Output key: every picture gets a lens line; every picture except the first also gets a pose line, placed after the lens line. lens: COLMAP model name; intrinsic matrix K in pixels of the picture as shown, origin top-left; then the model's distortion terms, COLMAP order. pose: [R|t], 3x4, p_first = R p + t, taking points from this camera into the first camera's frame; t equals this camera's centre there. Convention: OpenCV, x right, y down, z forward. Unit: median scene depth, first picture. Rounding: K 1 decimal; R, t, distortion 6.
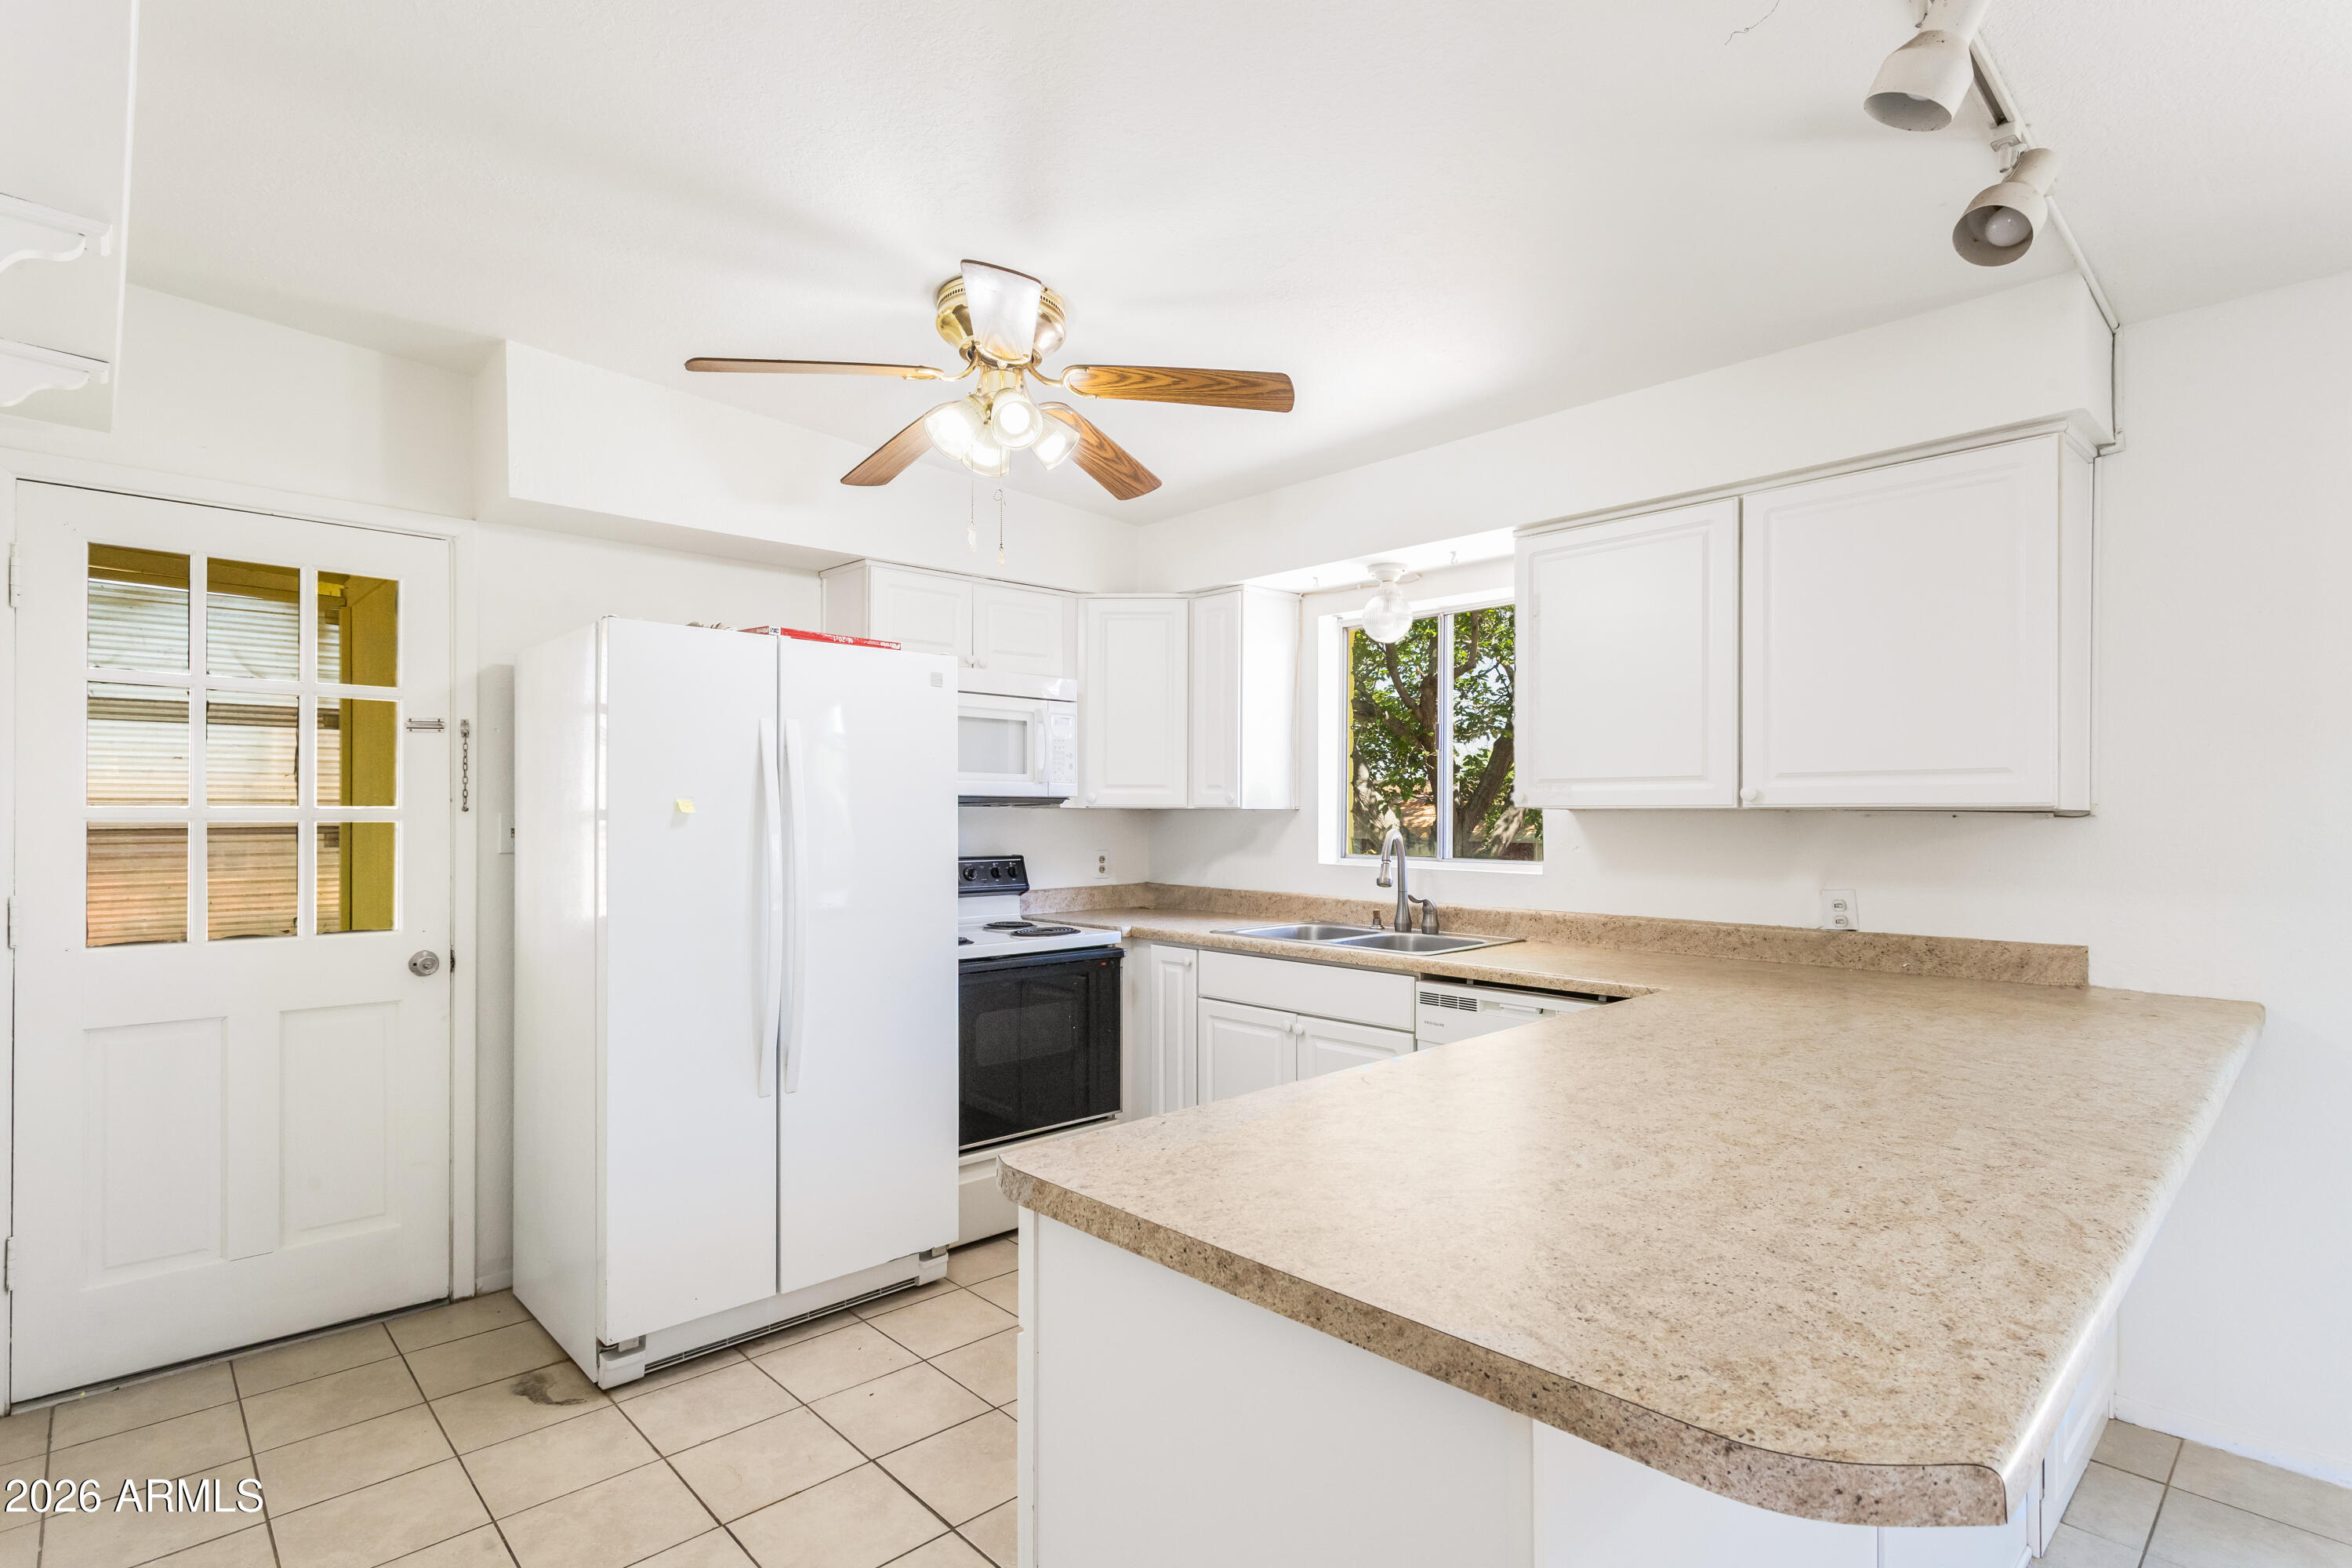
lens RADIAL K [[1130.6, 0, 1193.3], [0, 1130.6, 810.9], [0, 0, 1]] dist [0.007820, 0.000692]
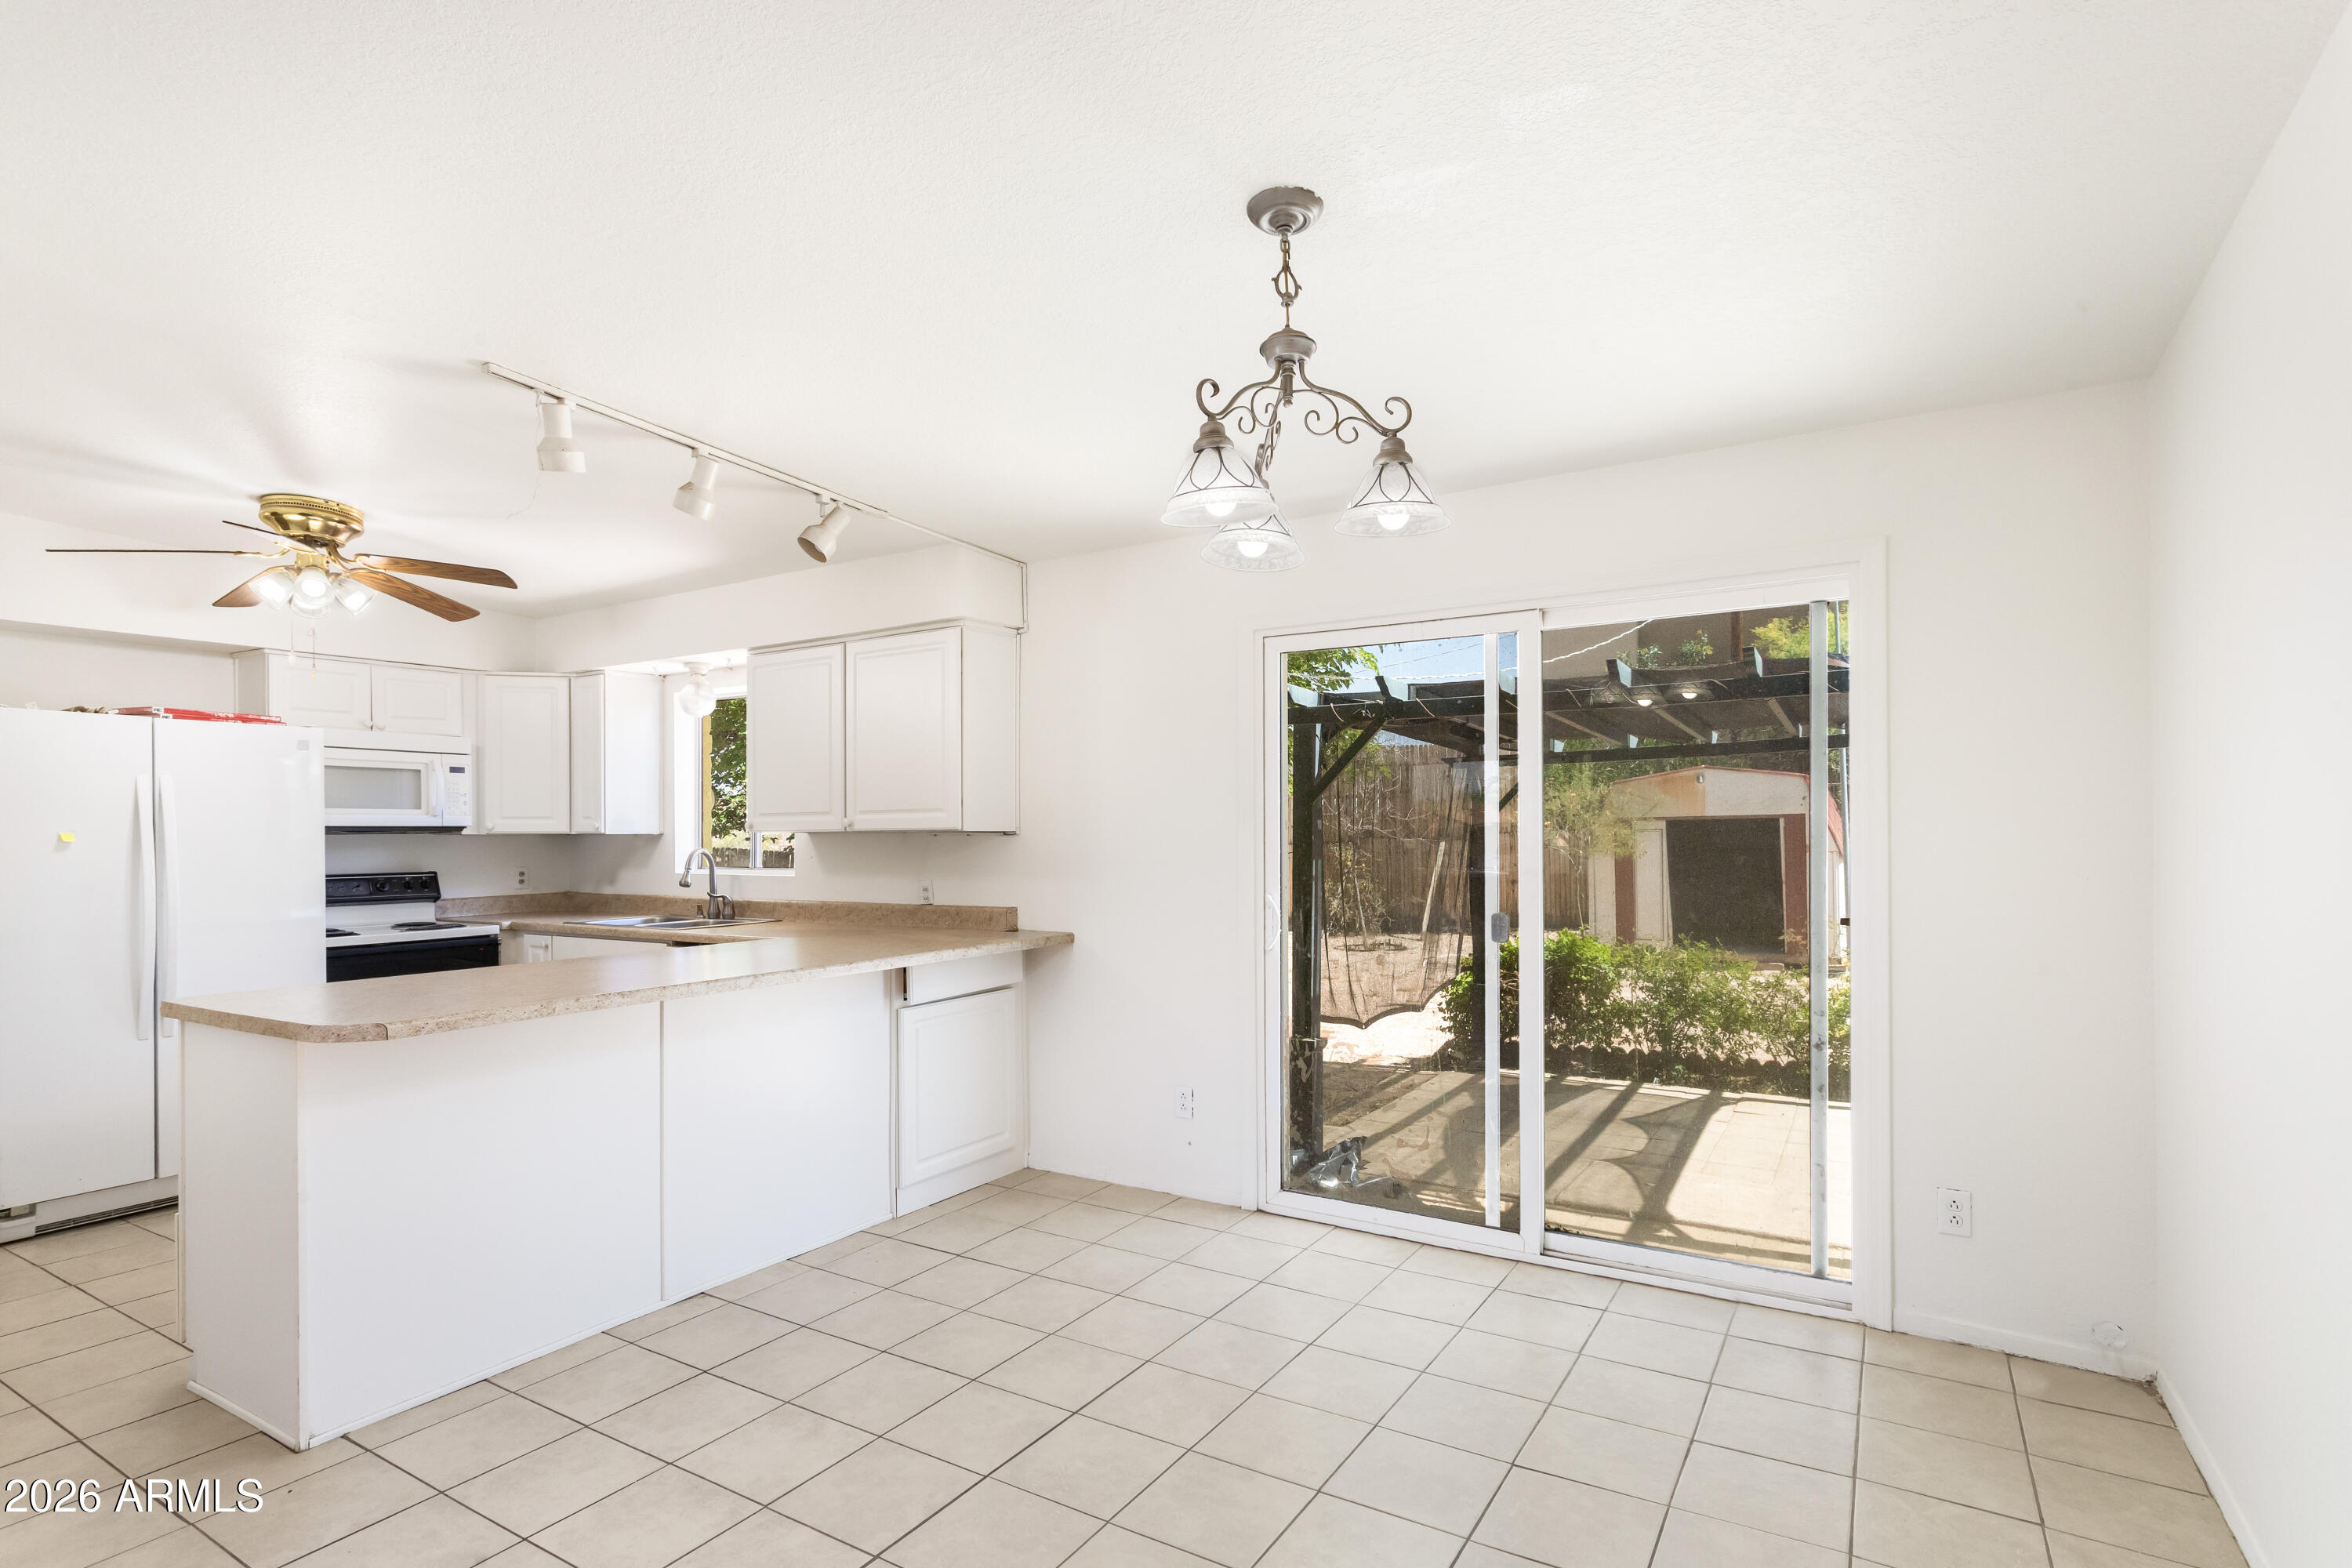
lens RADIAL K [[1130.6, 0, 1160.8], [0, 1130.6, 826.4], [0, 0, 1]] dist [0.007820, 0.000692]
pose [[0.970379, -0.008476, 0.241440, 0.435266], [0.009421, 0.999952, -0.002758, -0.000882], [-0.241405, 0.004951, 0.970412, -0.587368]]
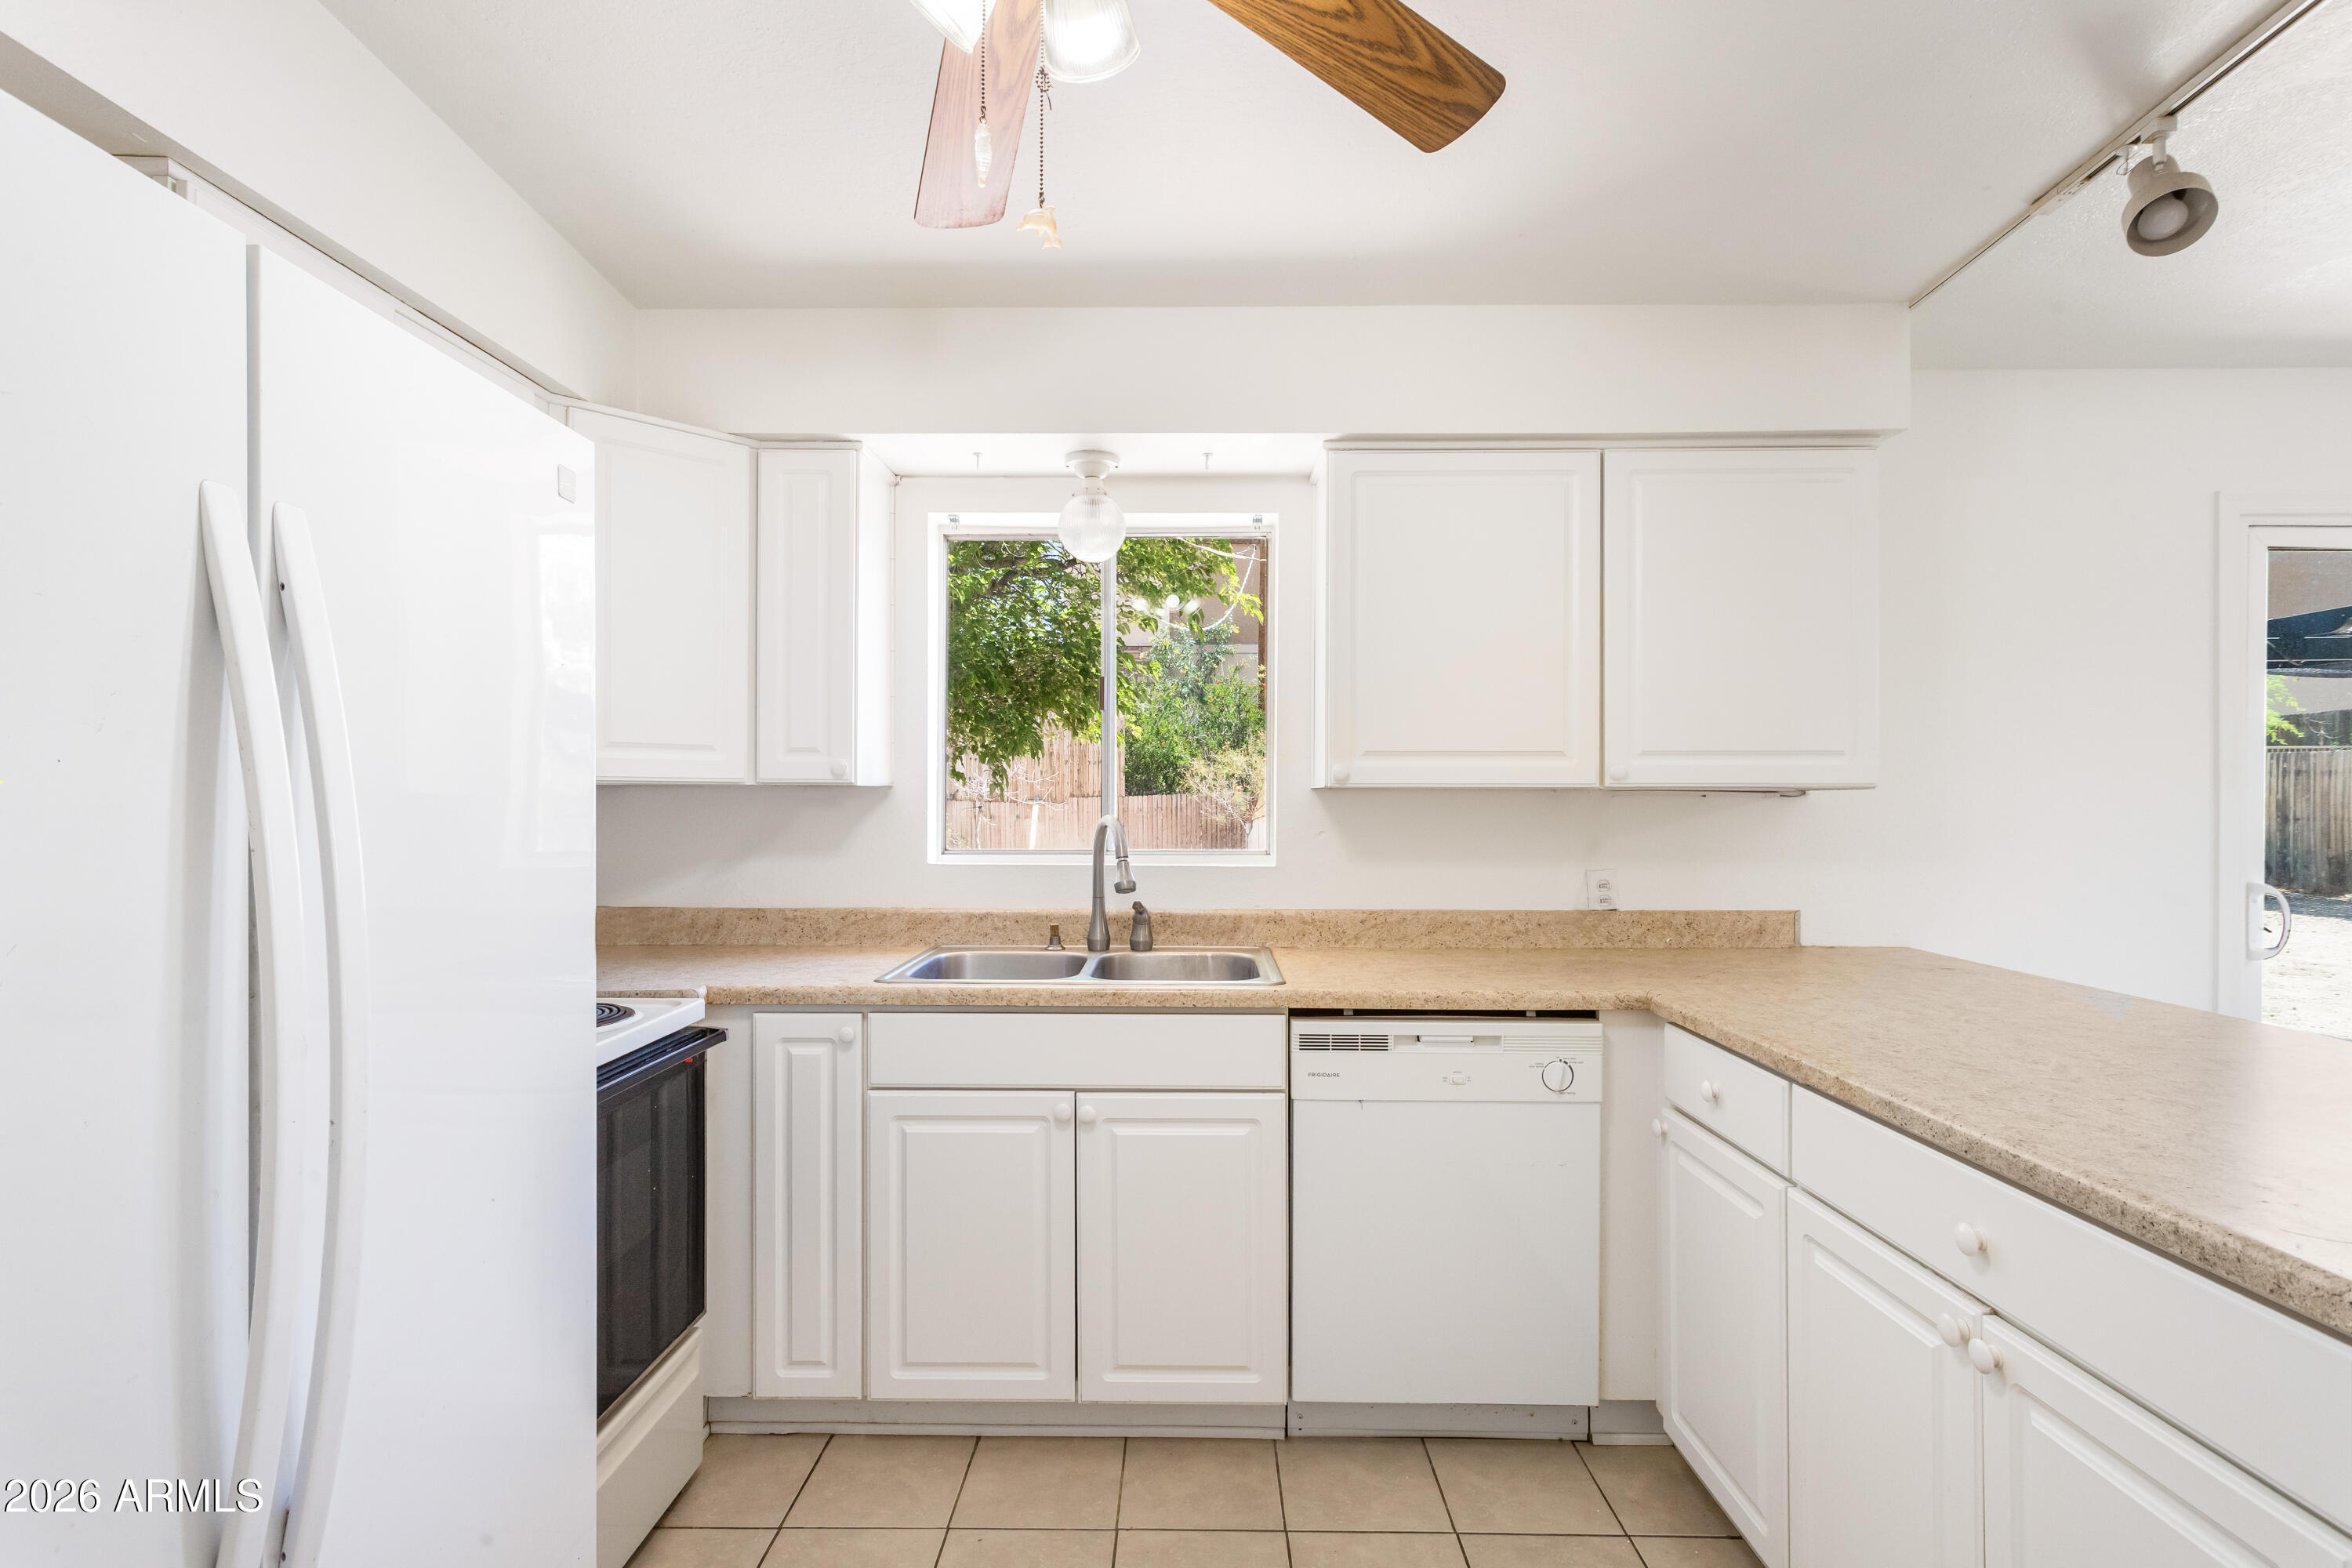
lens RADIAL K [[1130.6, 0, 1164.6], [0, 1130.6, 794.5], [0, 0, 1]] dist [0.007820, 0.000692]
pose [[0.705640, -0.000687, 0.708570, -0.350509], [-0.002500, 0.999991, 0.003458, 0.000867], [-0.708566, -0.004211, 0.705632, 0.493471]]
